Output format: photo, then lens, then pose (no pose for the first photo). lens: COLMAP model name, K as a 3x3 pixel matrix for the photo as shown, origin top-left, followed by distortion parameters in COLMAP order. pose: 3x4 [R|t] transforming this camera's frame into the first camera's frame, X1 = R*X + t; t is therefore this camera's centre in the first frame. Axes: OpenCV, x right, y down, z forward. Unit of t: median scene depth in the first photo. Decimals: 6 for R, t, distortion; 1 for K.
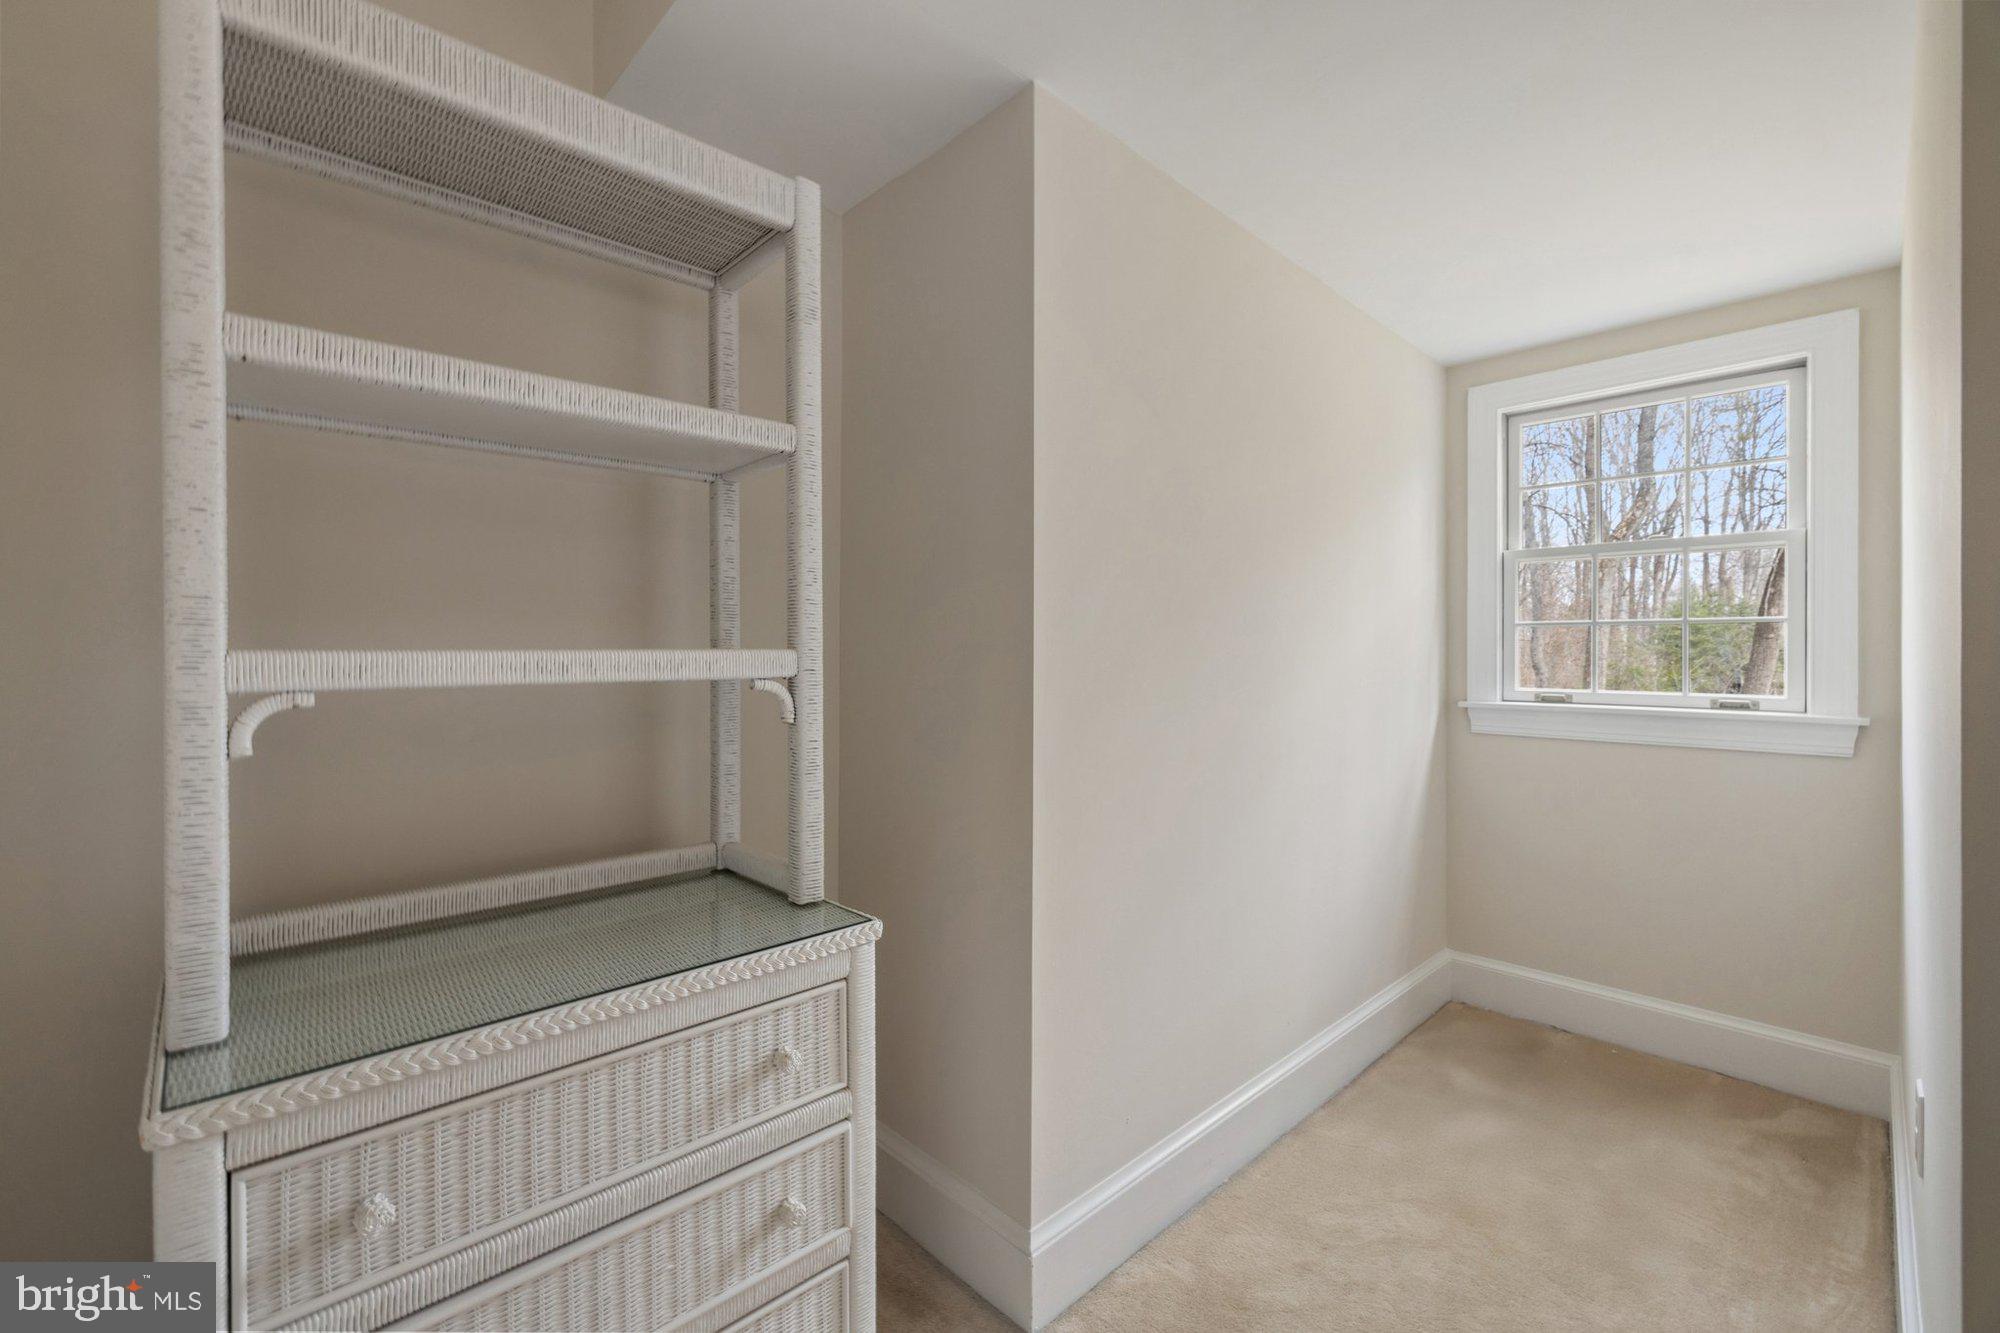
lens RADIAL K [[868.3, 0, 998.8], [0, 868.3, 665.6], [0, 0, 1]] dist [-0.009315, 0.001125]
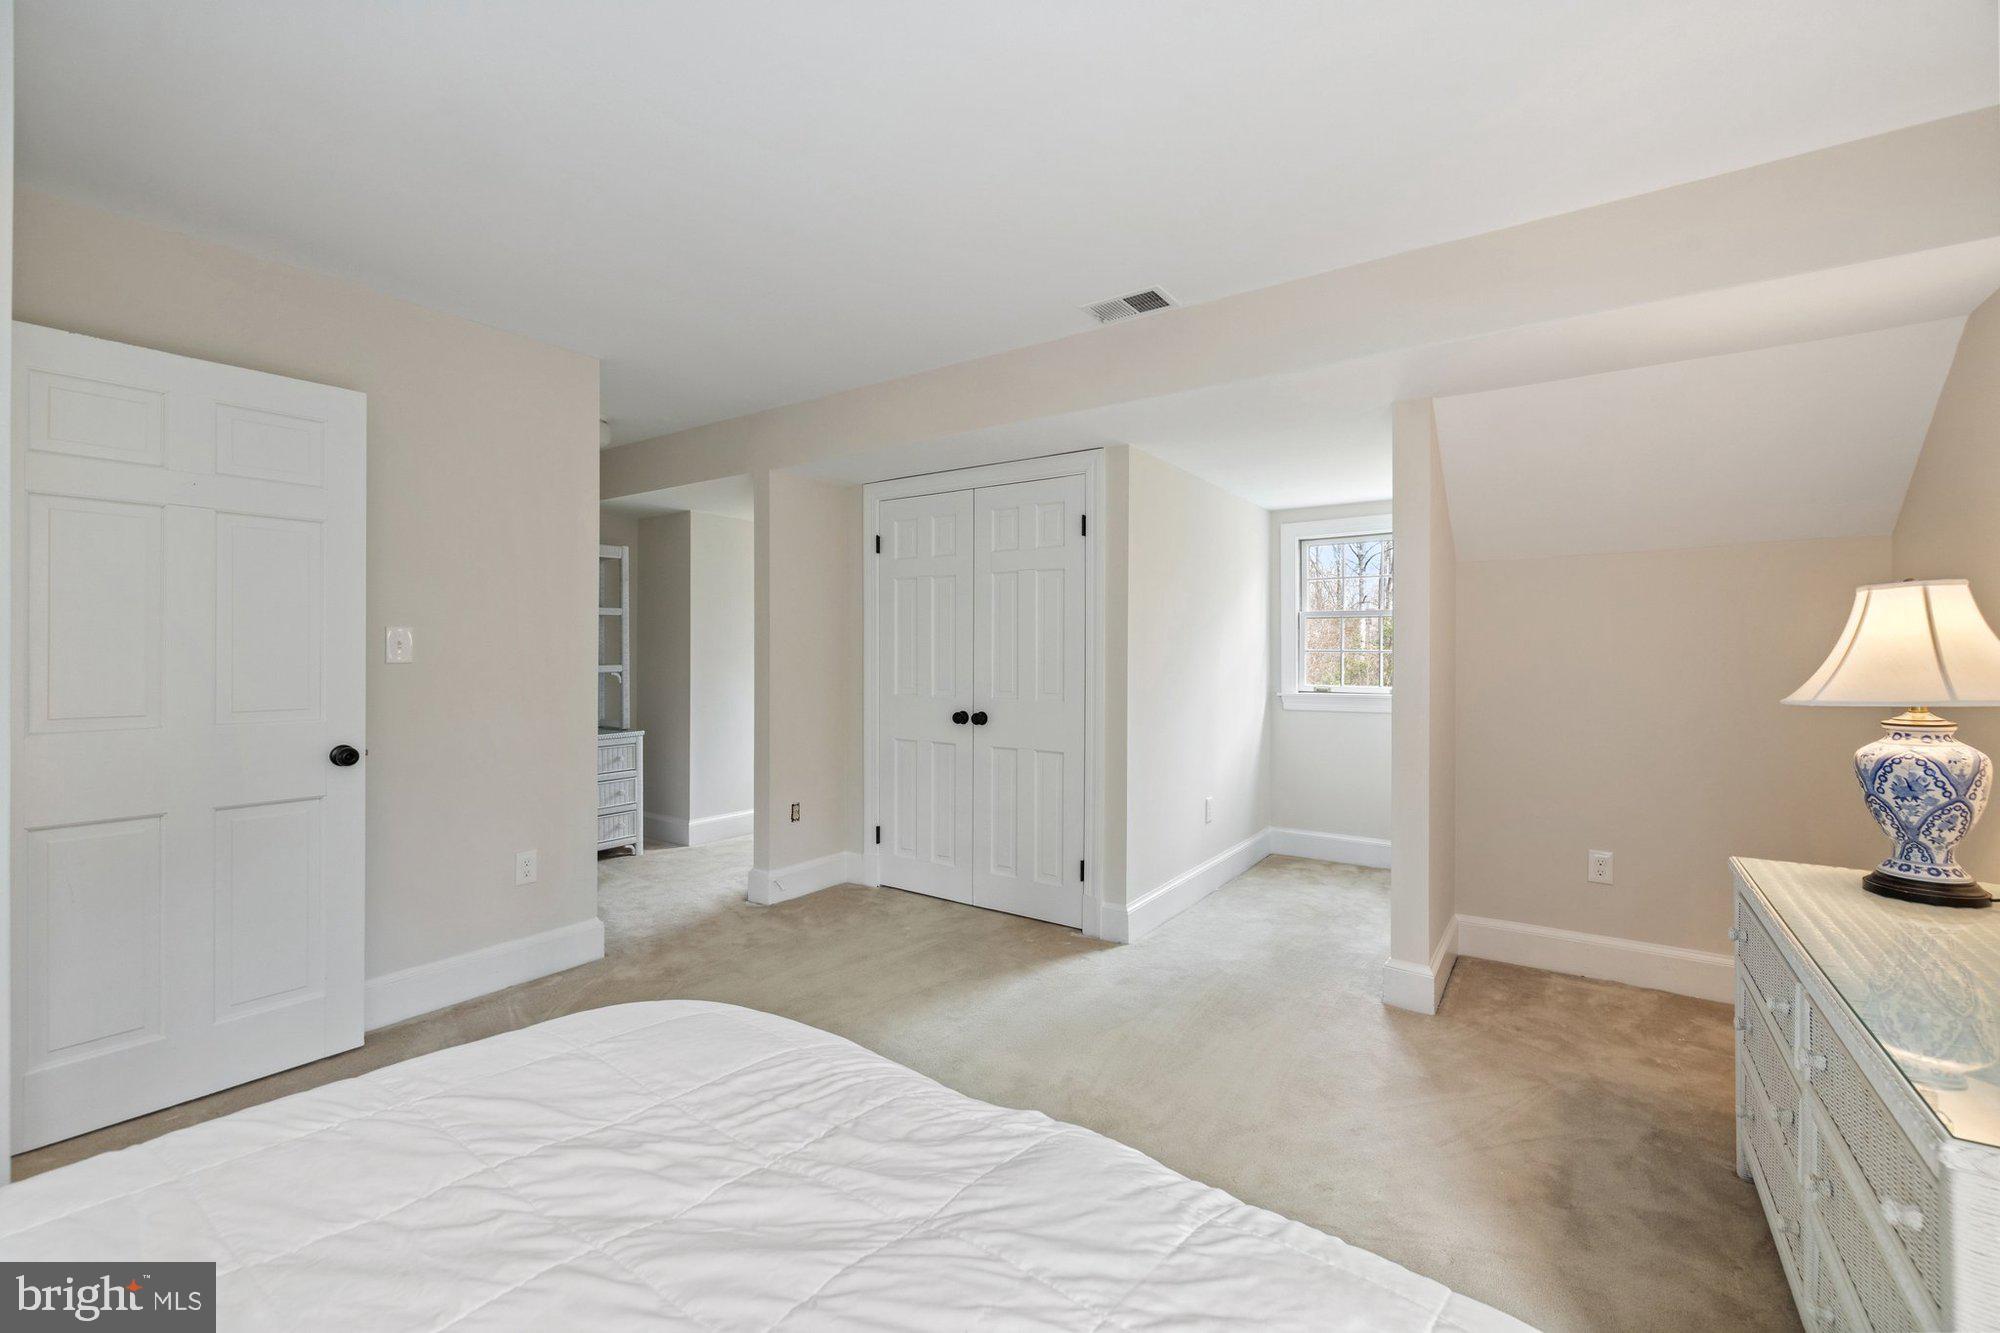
lens RADIAL K [[868.3, 0, 998.5], [0, 868.3, 662.1], [0, 0, 1]] dist [-0.009315, 0.001125]
pose [[0.981182, -0.000837, 0.193081, 0.696205], [0.001222, 0.999997, -0.001877, -0.023239], [-0.193079, 0.002078, 0.981181, -3.254411]]
